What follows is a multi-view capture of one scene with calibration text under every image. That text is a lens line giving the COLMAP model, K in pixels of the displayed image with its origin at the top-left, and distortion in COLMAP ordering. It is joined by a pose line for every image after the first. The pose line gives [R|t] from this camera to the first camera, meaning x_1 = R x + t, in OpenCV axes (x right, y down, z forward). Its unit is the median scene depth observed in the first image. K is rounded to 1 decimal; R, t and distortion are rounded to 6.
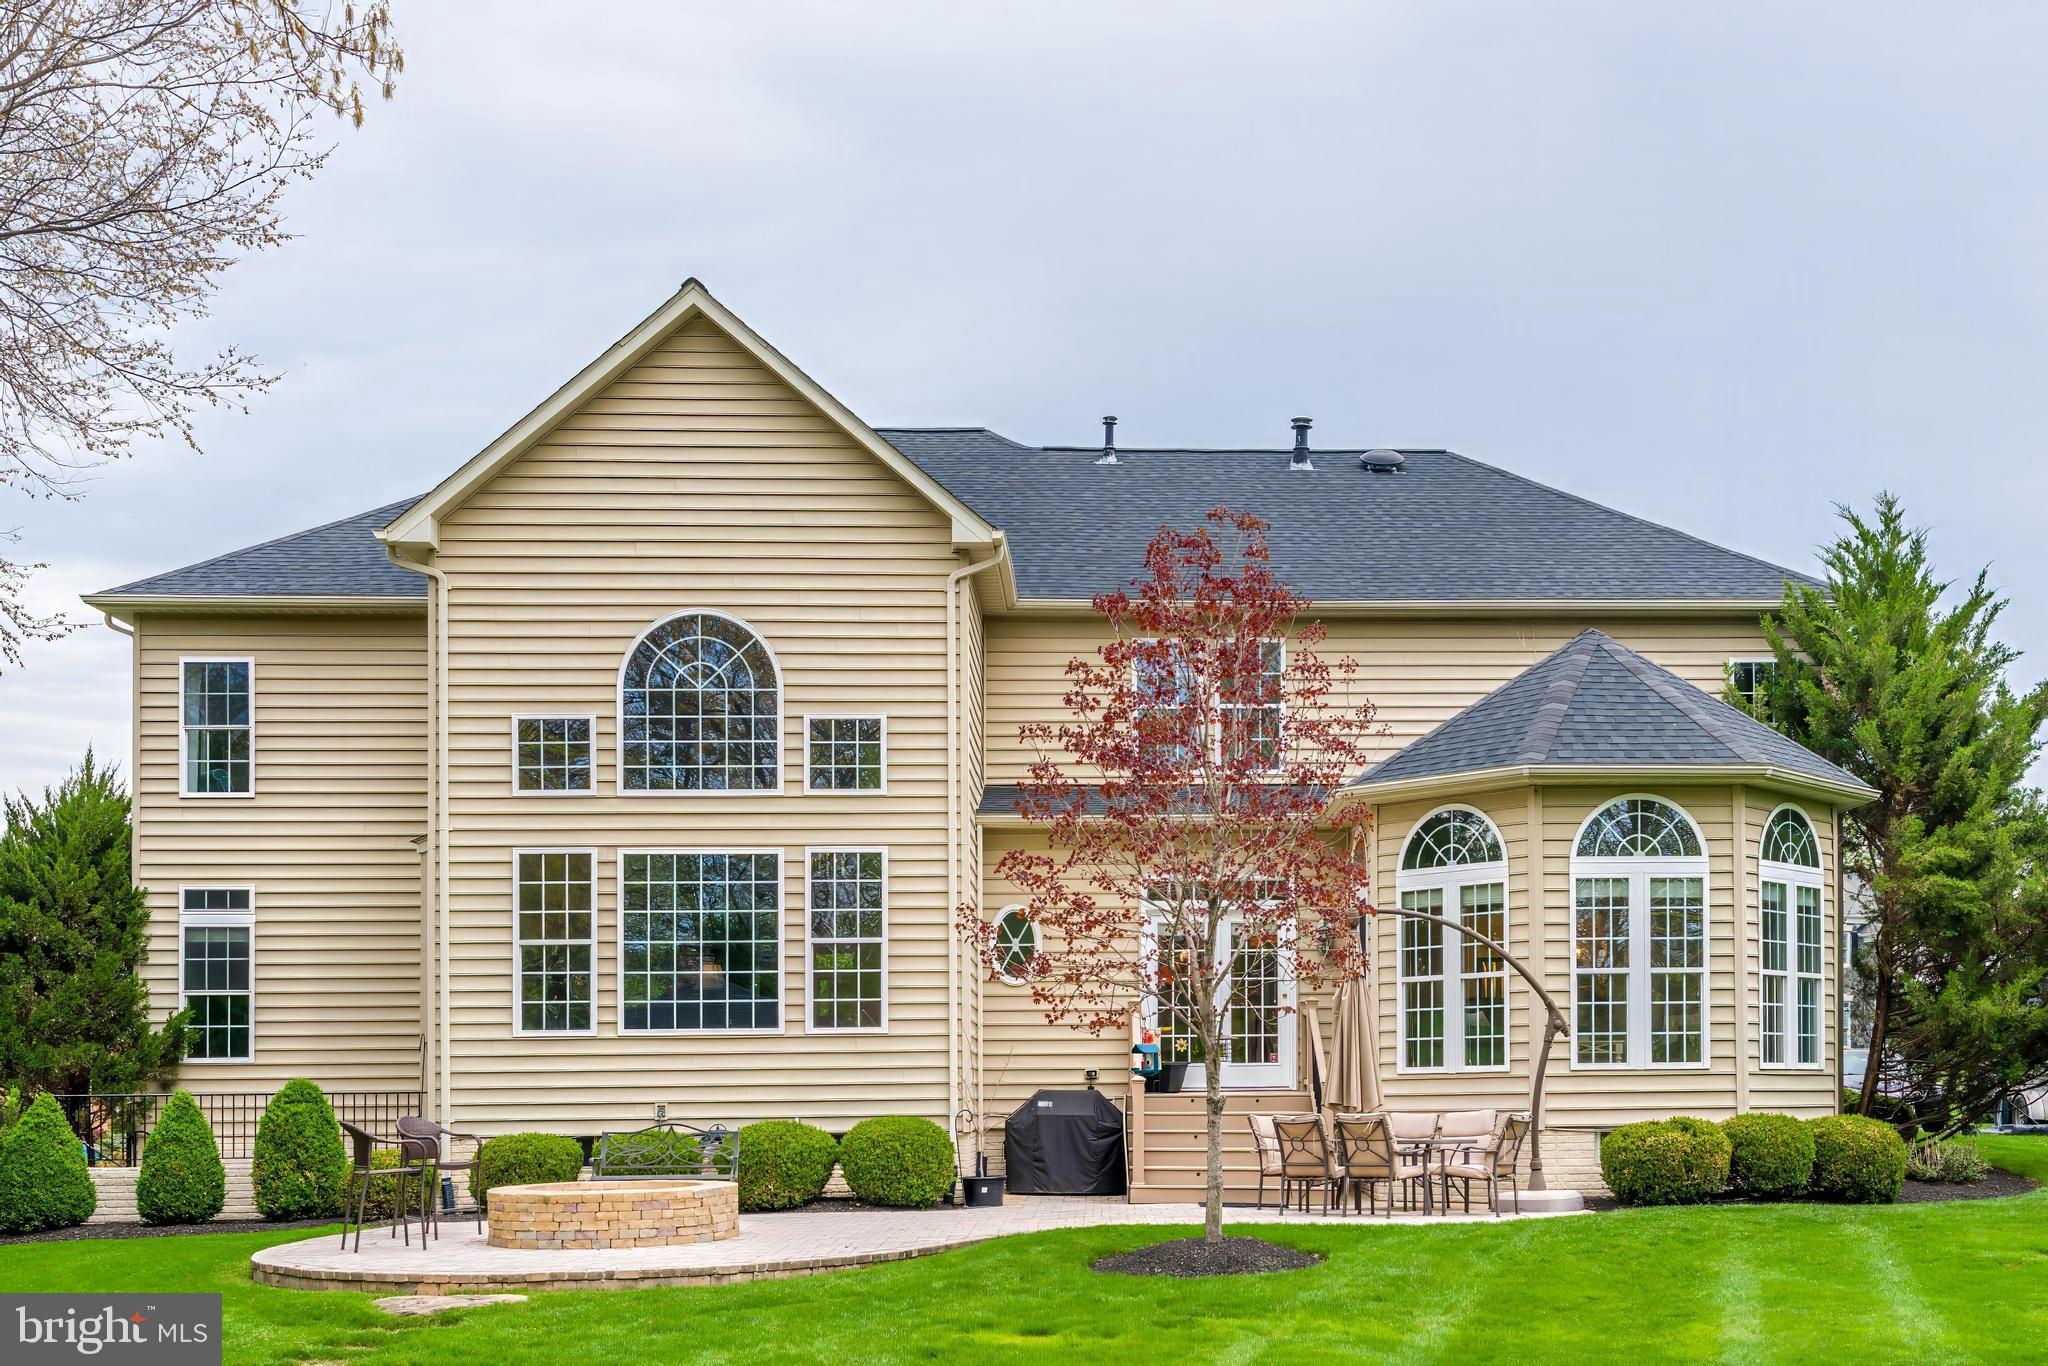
lens RADIAL K [[1376.9, 0, 1024.2], [0, 1376.9, 719.7], [0, 0, 1]] dist [0.000221, 0.002176]
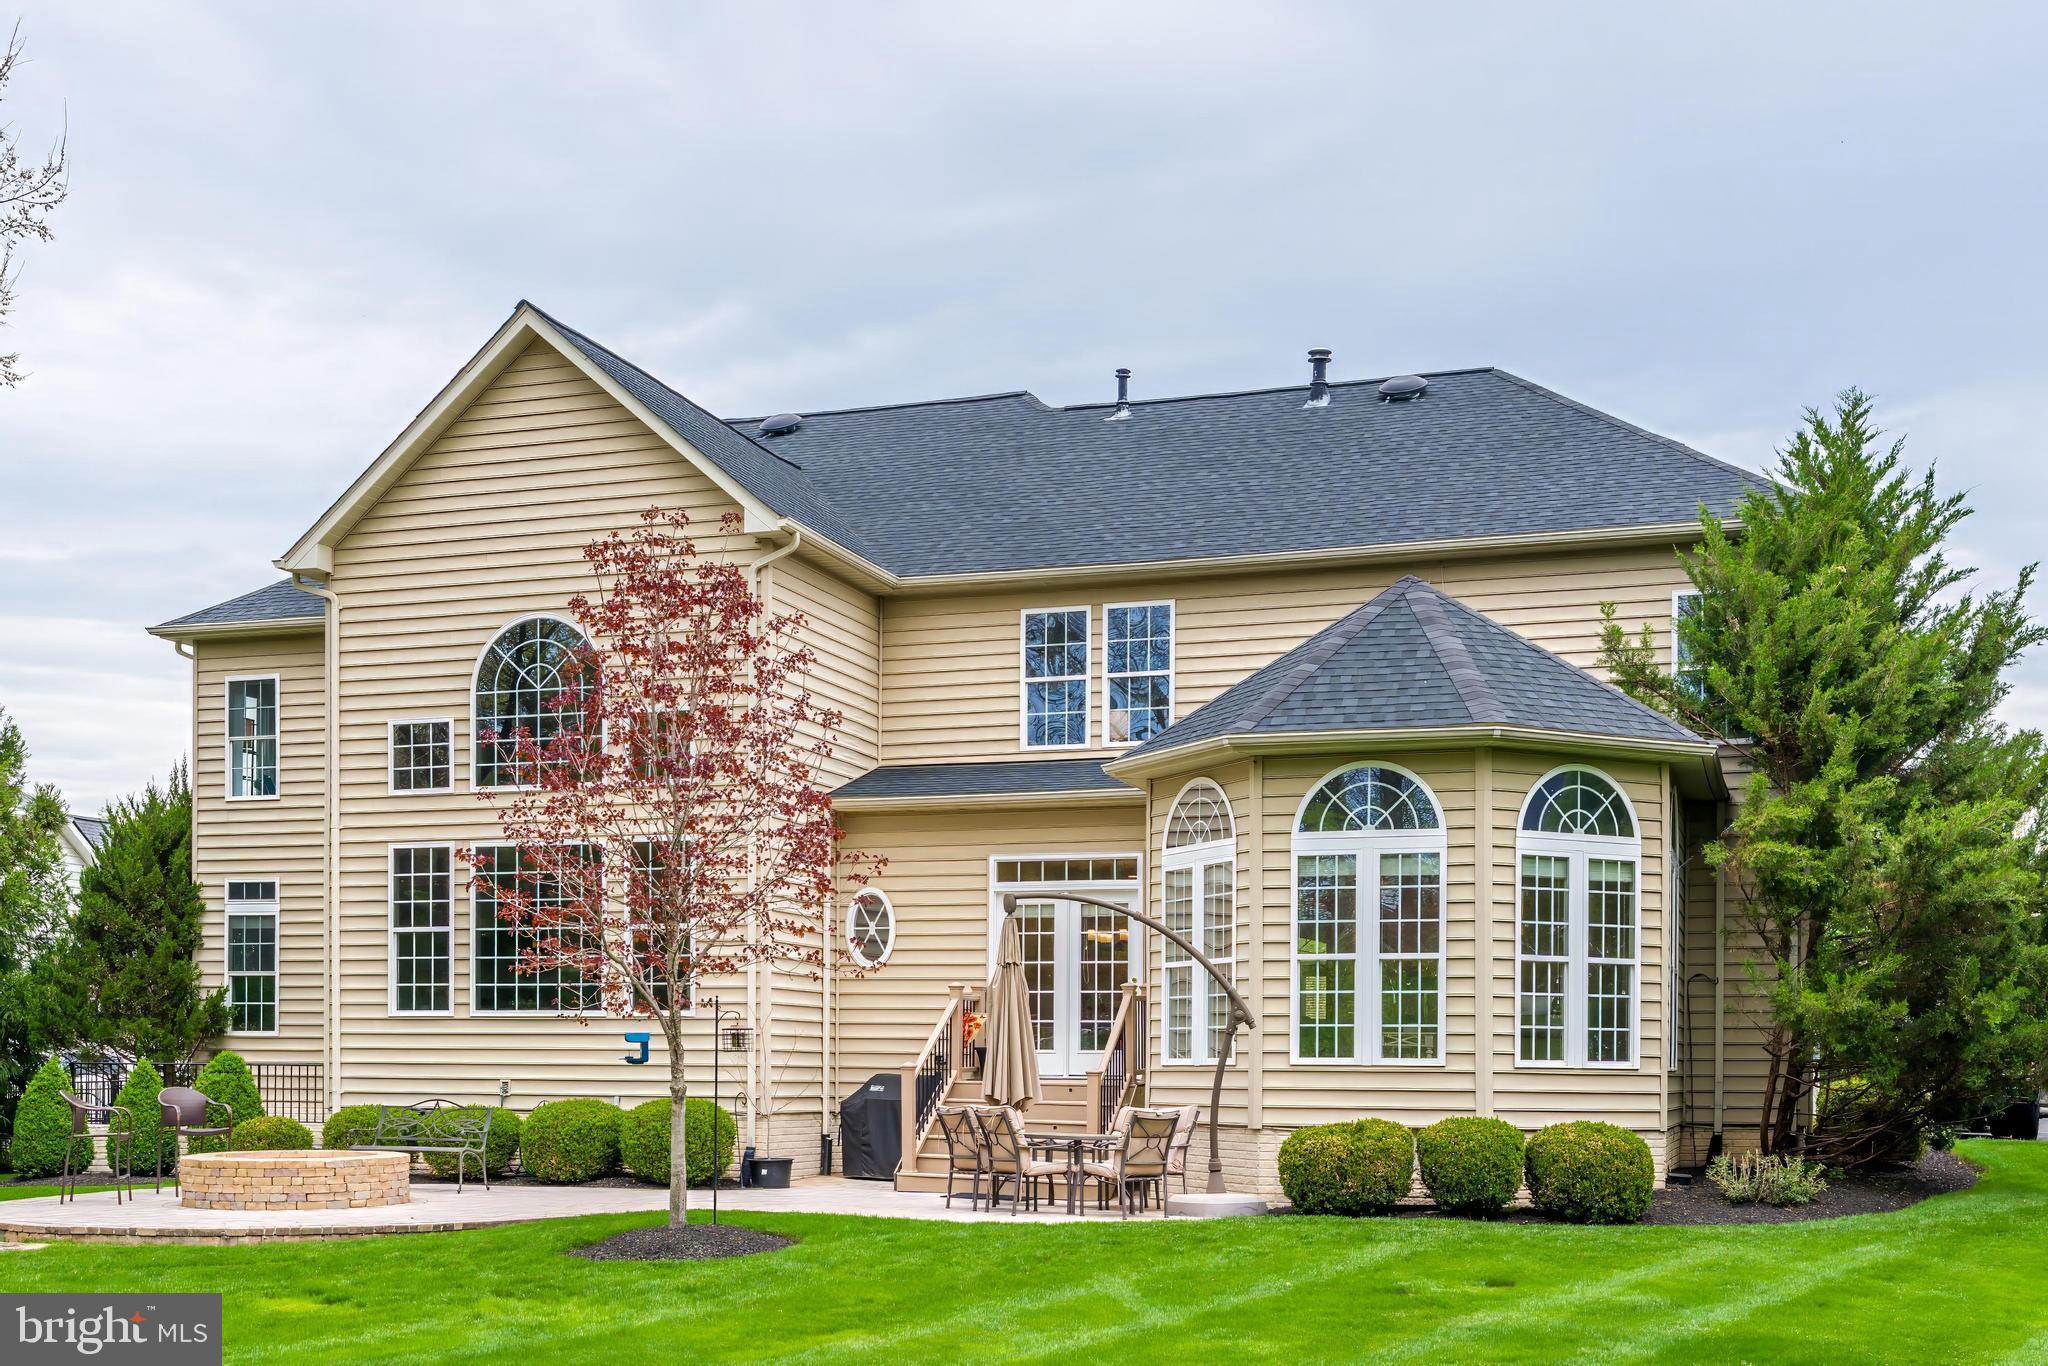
lens RADIAL K [[1463.1, 0, 1110.0], [0, 1463.1, 684.1], [0, 0, 1]] dist [0.003816, 0.000062]
pose [[0.965914, -0.047599, -0.254449, 0.481222], [0.049240, 0.998787, 0.000081, -0.004774], [0.254137, -0.012608, 0.967086, 0.024644]]
